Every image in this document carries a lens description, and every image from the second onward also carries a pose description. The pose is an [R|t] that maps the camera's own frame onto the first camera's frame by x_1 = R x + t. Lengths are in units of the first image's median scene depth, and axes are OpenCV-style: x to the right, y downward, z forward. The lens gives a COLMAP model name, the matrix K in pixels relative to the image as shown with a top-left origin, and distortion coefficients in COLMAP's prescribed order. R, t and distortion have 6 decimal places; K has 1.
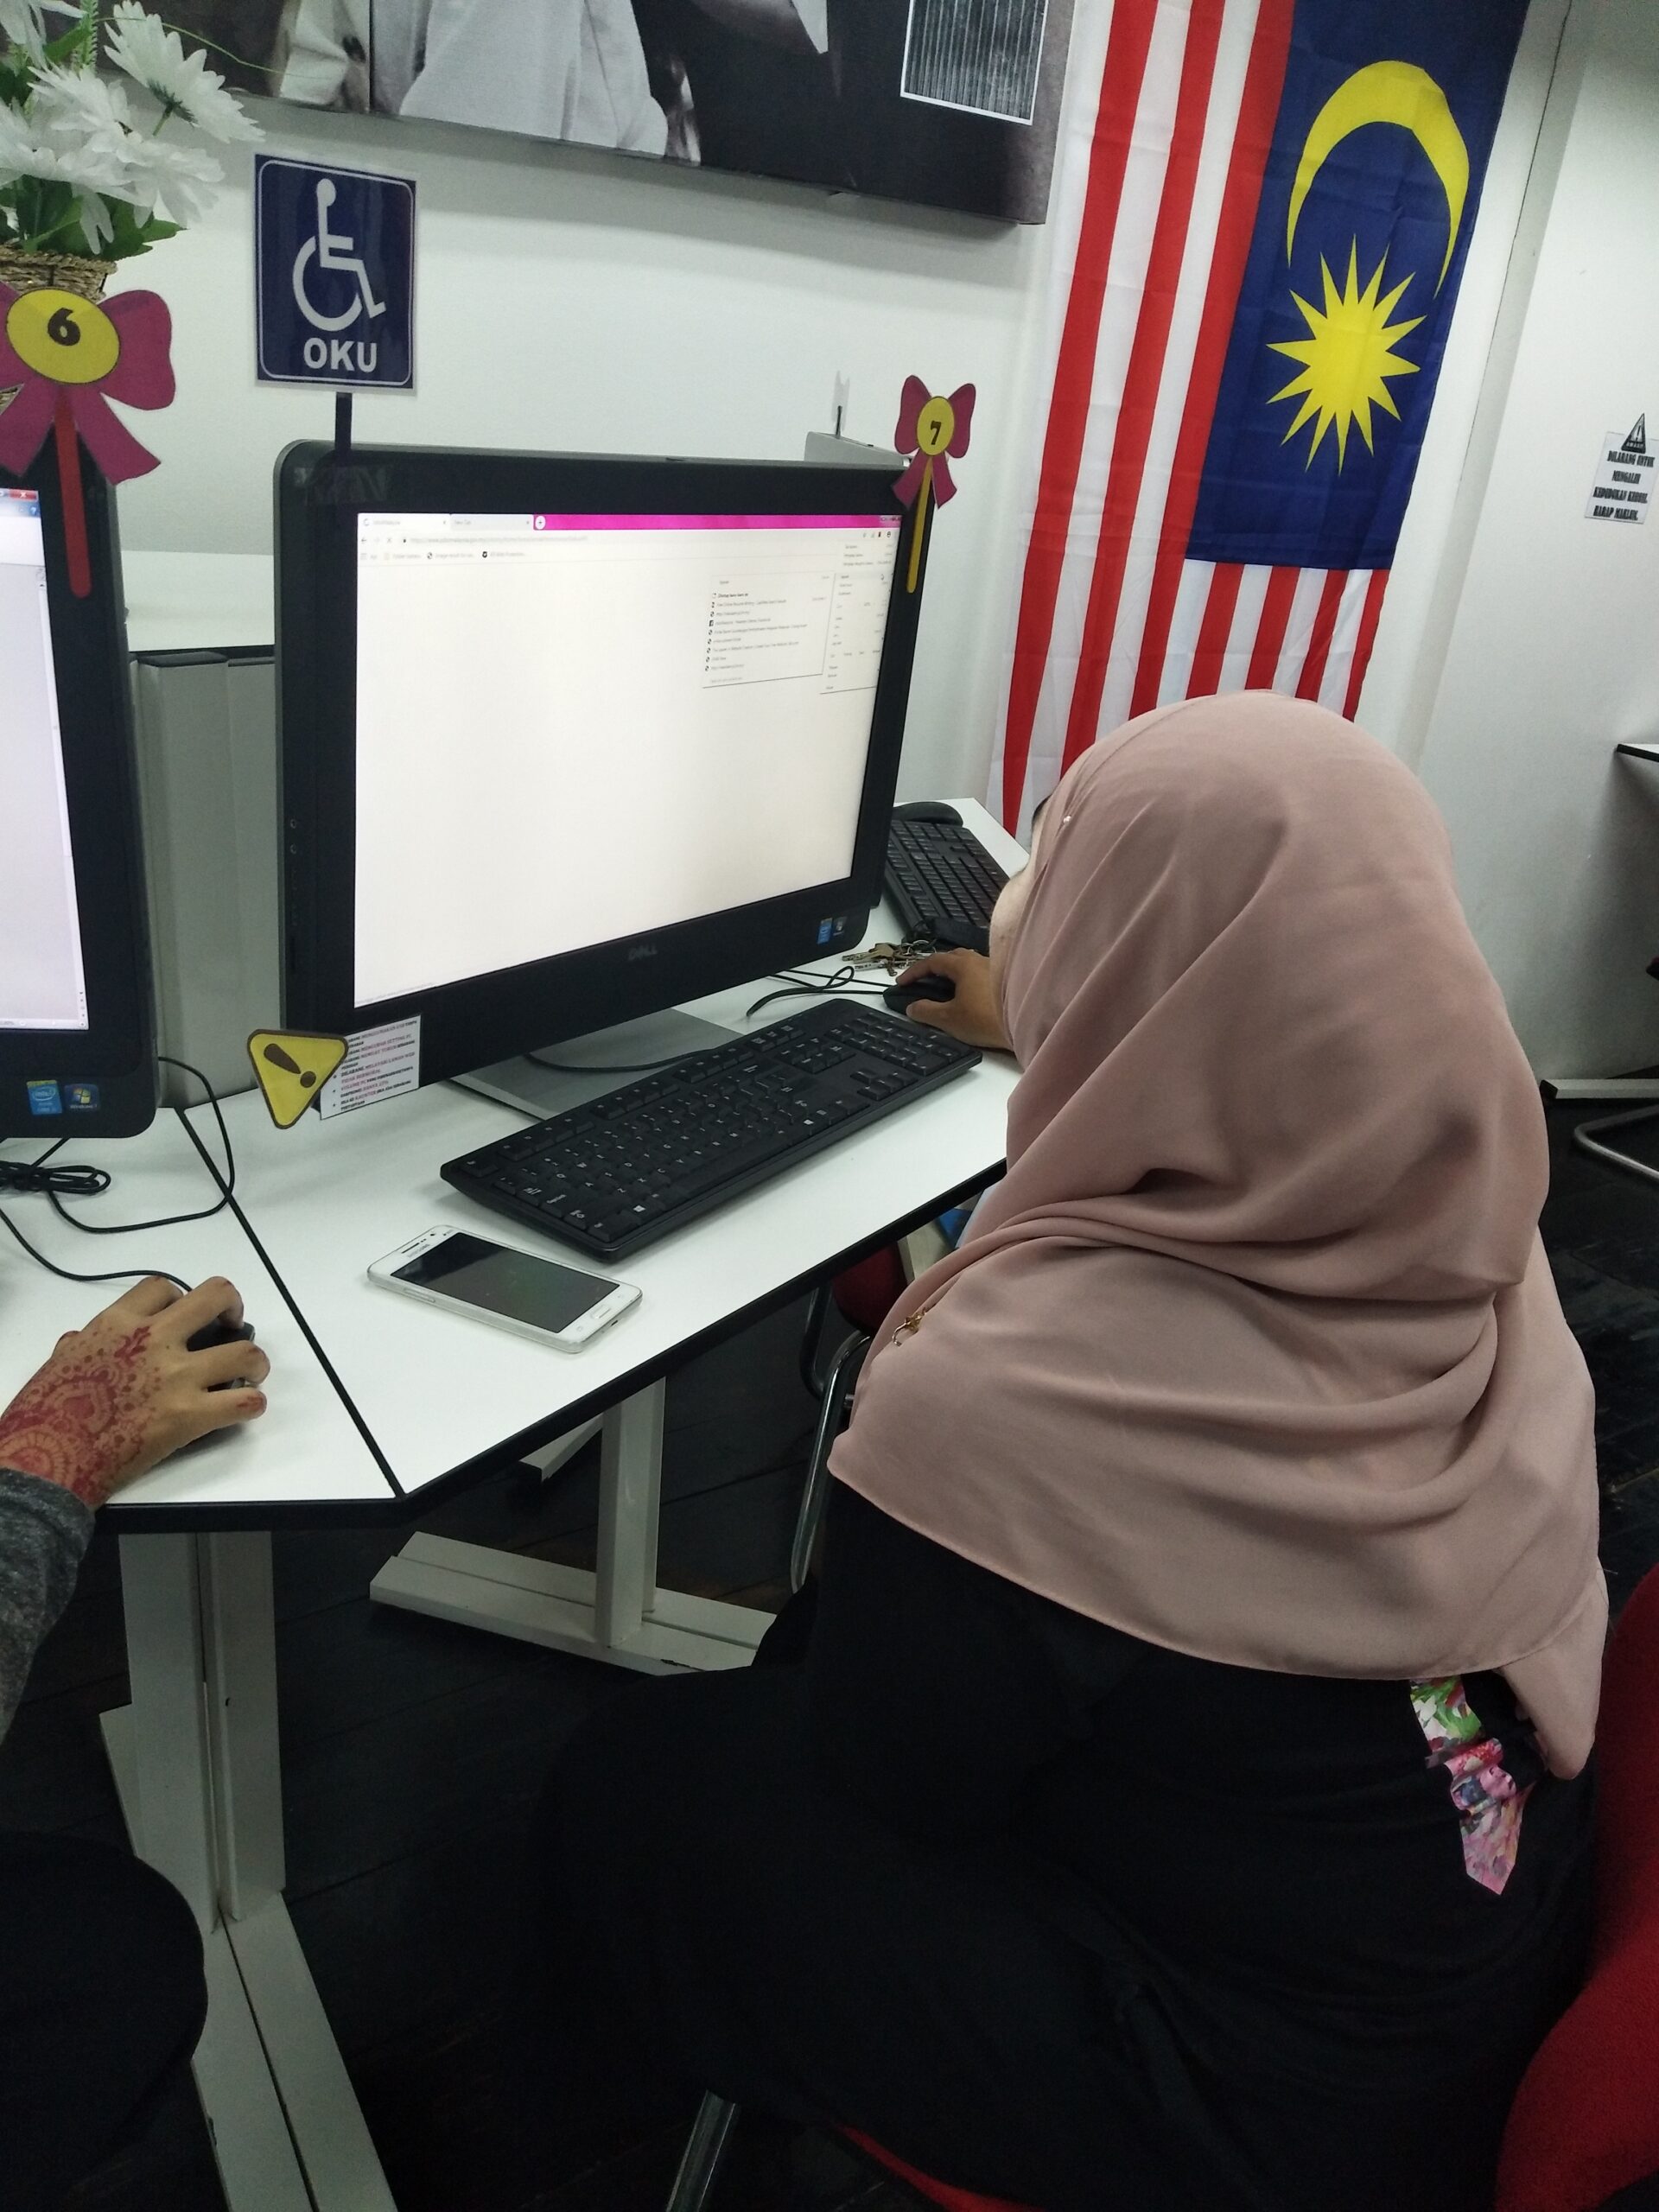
lens RADIAL K [[1668.6, 0, 815.6], [0, 1668.6, 1106.4], [0, 0, 1]] dist [0.102065, -0.153753]
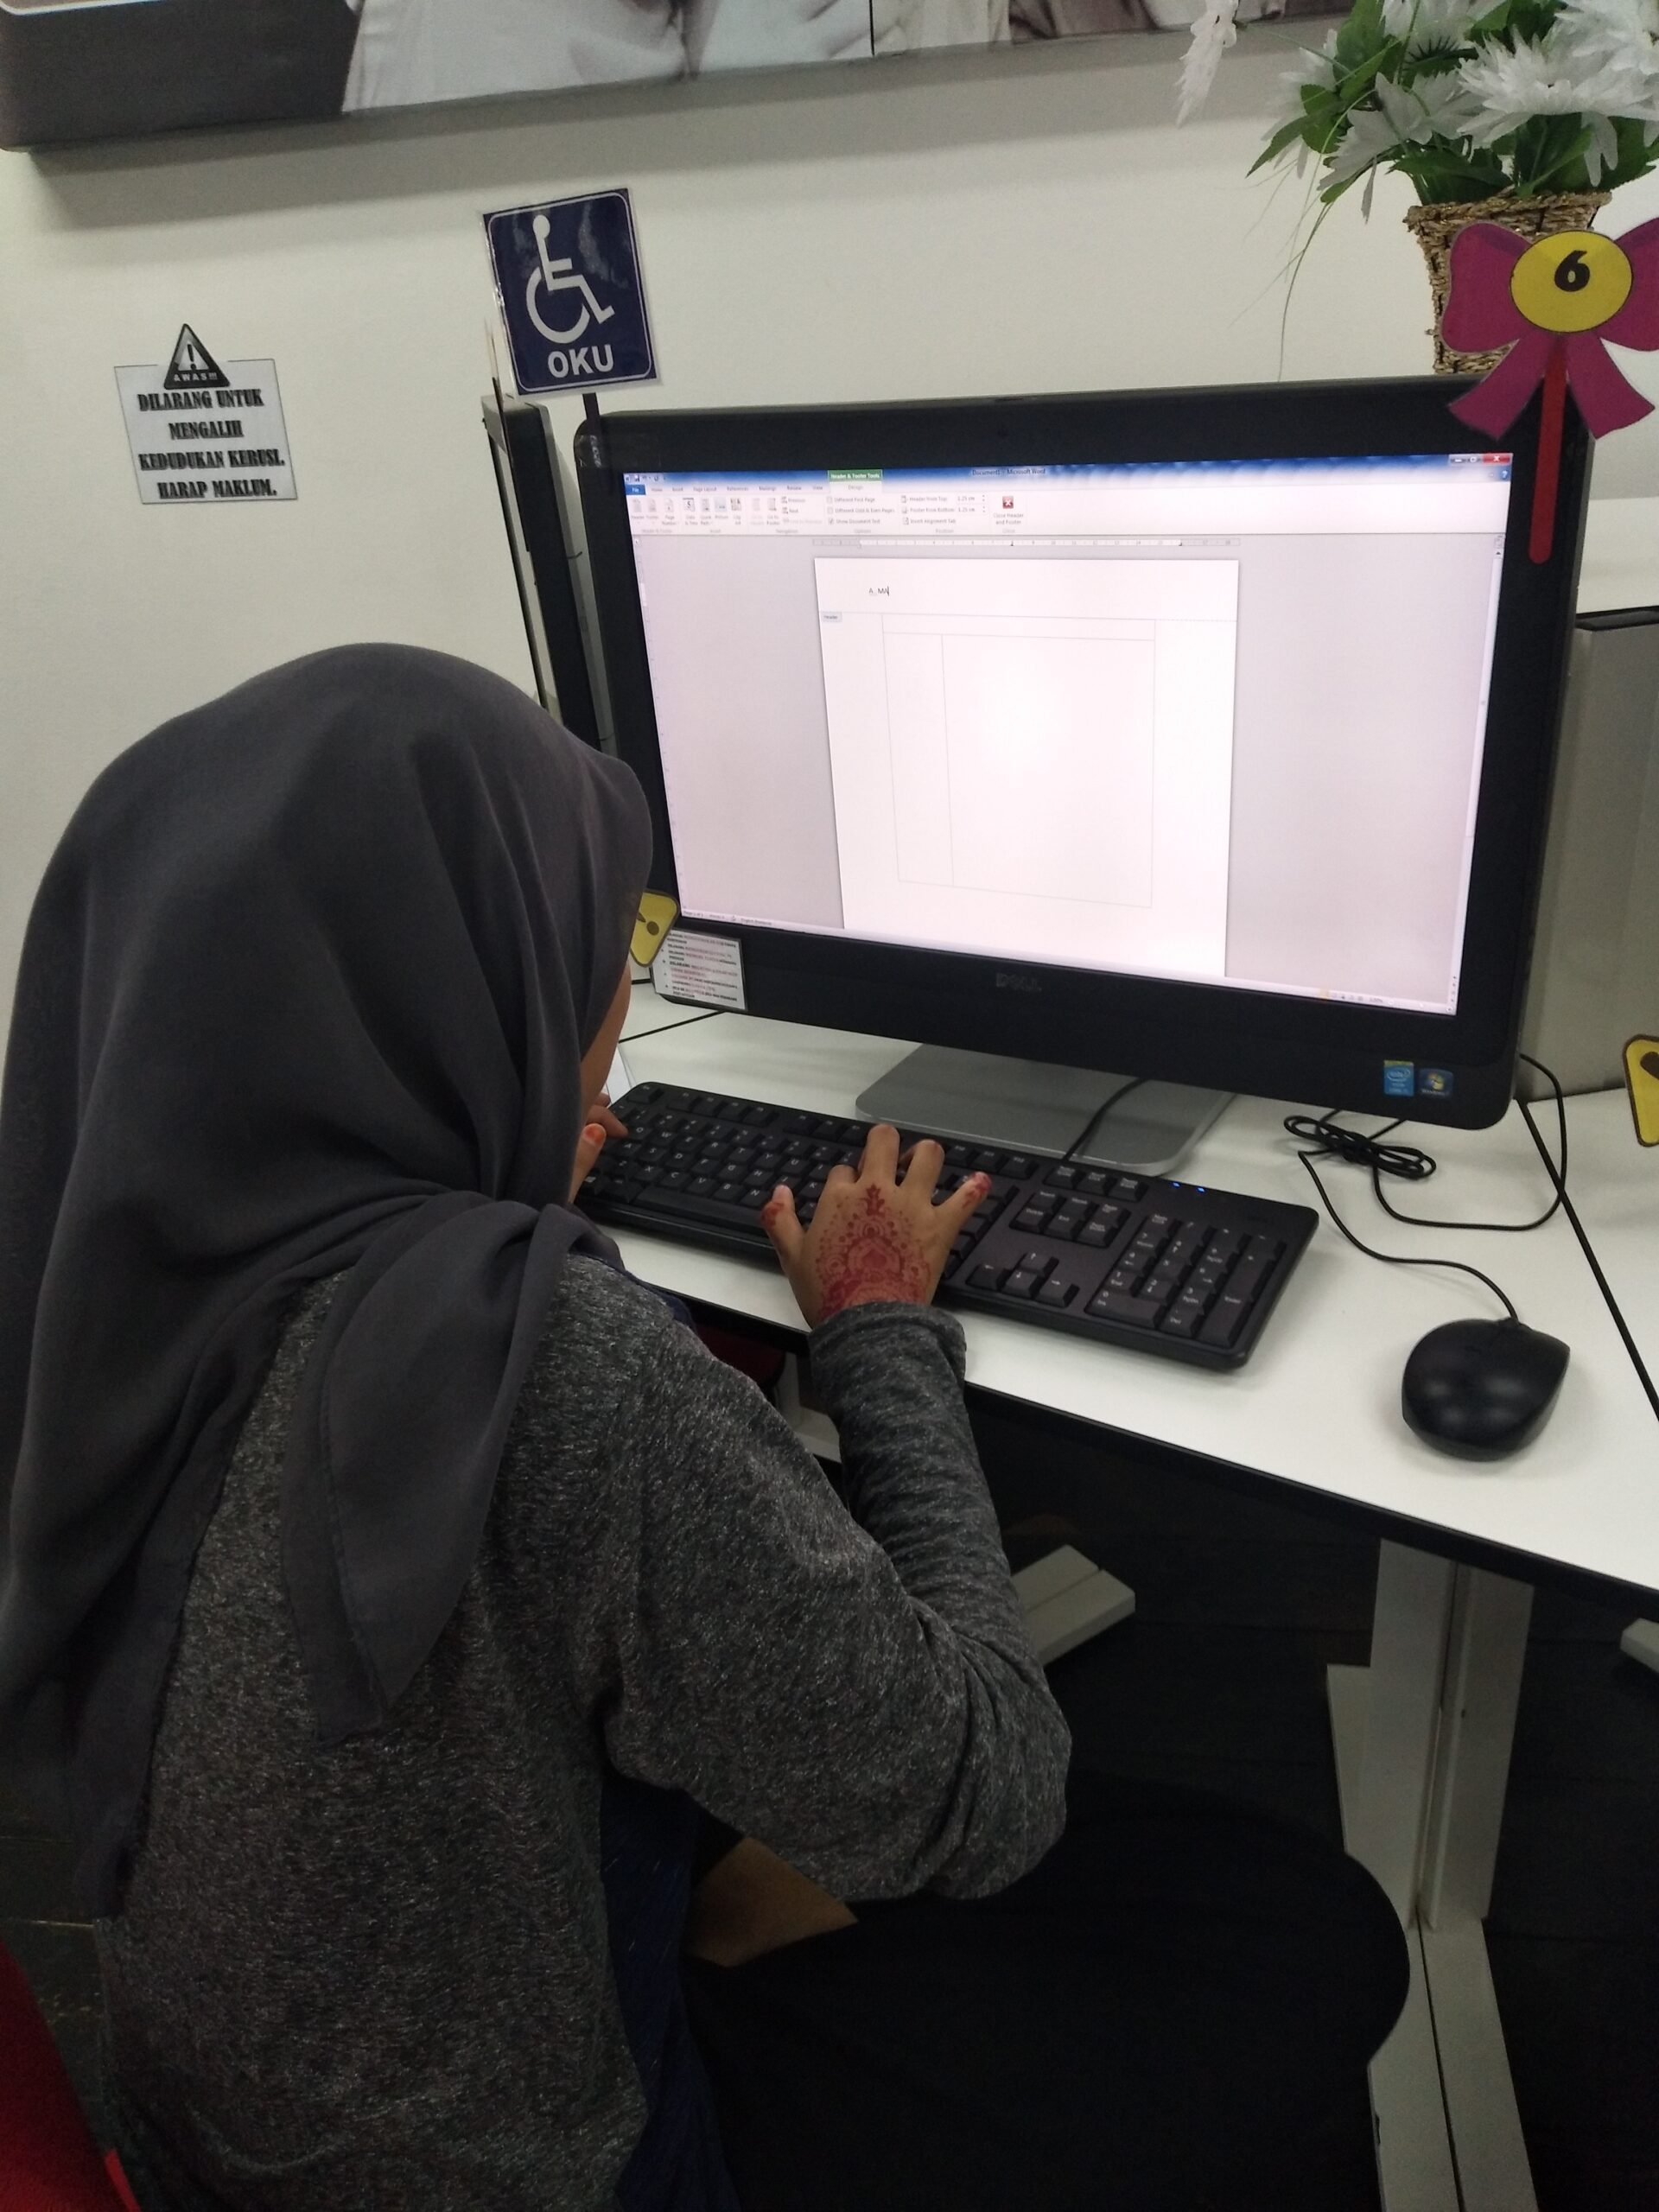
lens RADIAL K [[1665.7, 0, 821.4], [0, 1665.7, 1109.8], [0, 0, 1]] dist [0.086376, -0.124513]
pose [[0.741623, 0.154574, -0.652766, -0.047491], [-0.134364, 0.987599, 0.081208, -0.016513], [0.657223, 0.027482, 0.753195, 0.029524]]
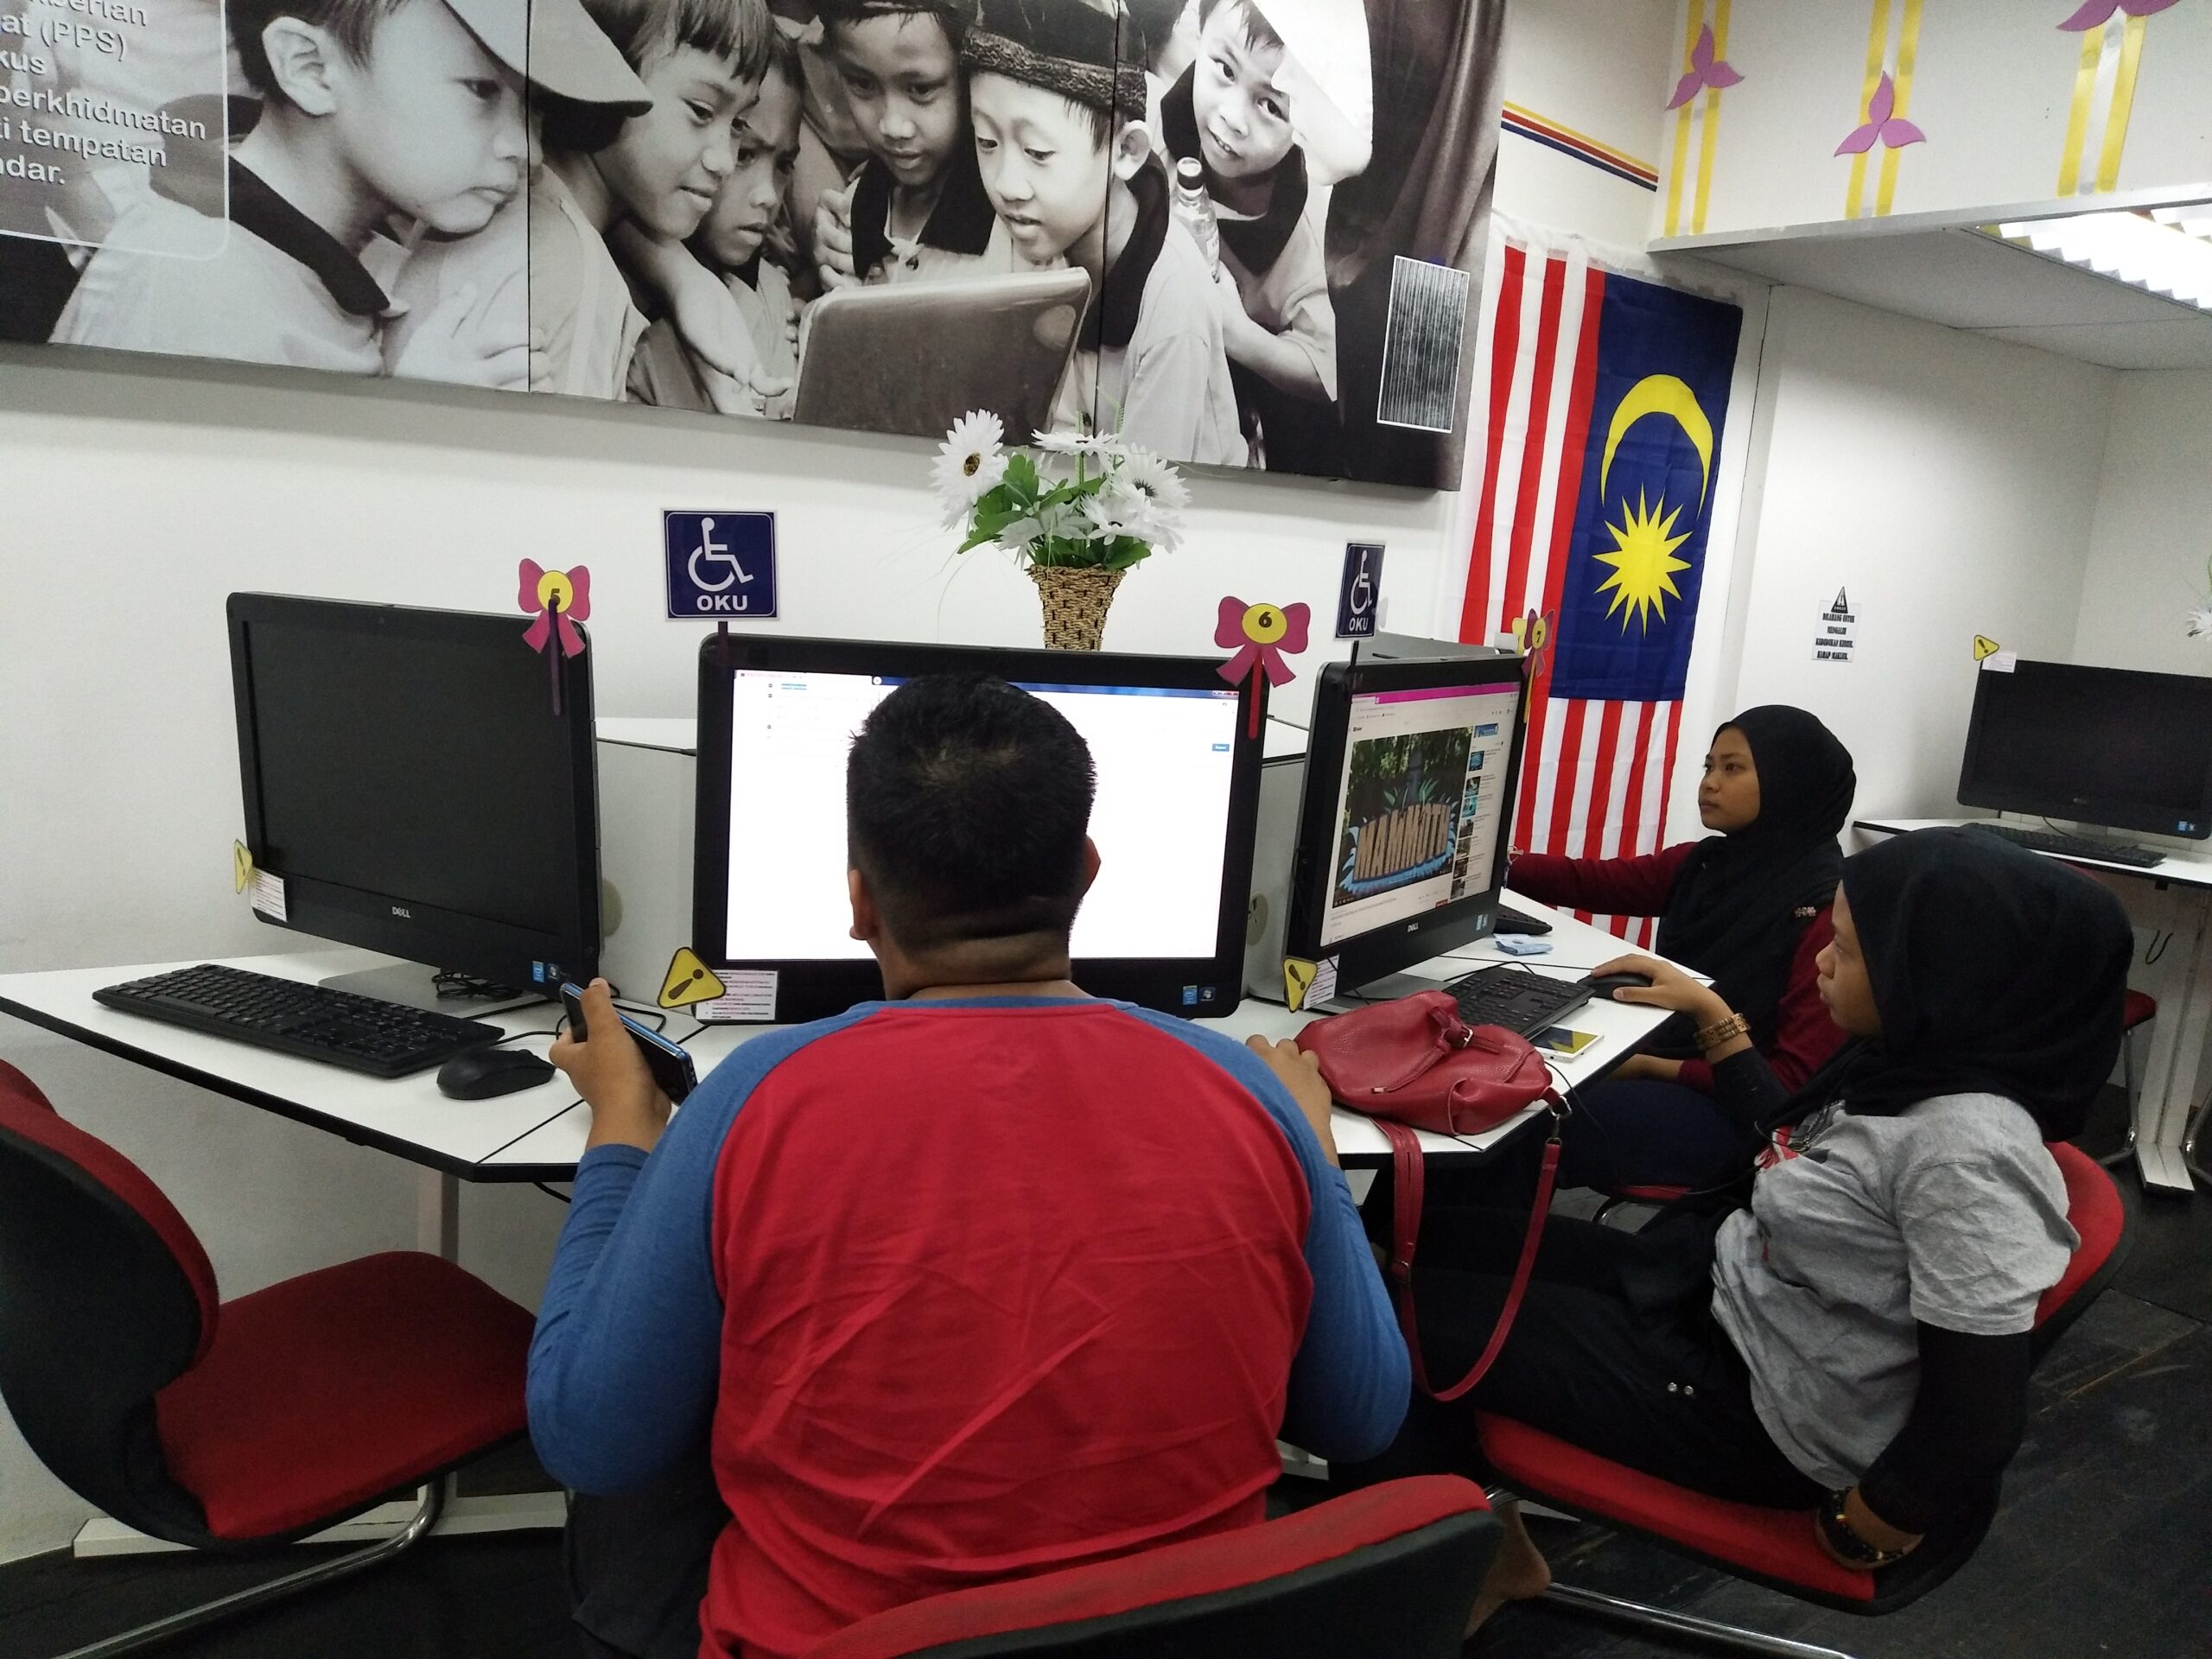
lens RADIAL K [[1665.7, 0, 1113.3], [0, 1665.7, 862.5], [0, 0, 1]] dist [0.086376, -0.124513]
pose [[0.996983, -0.042847, 0.064719, -0.504715], [0.055953, 0.974635, -0.216692, 0.192247], [-0.053793, 0.219659, 0.974093, -0.650331]]
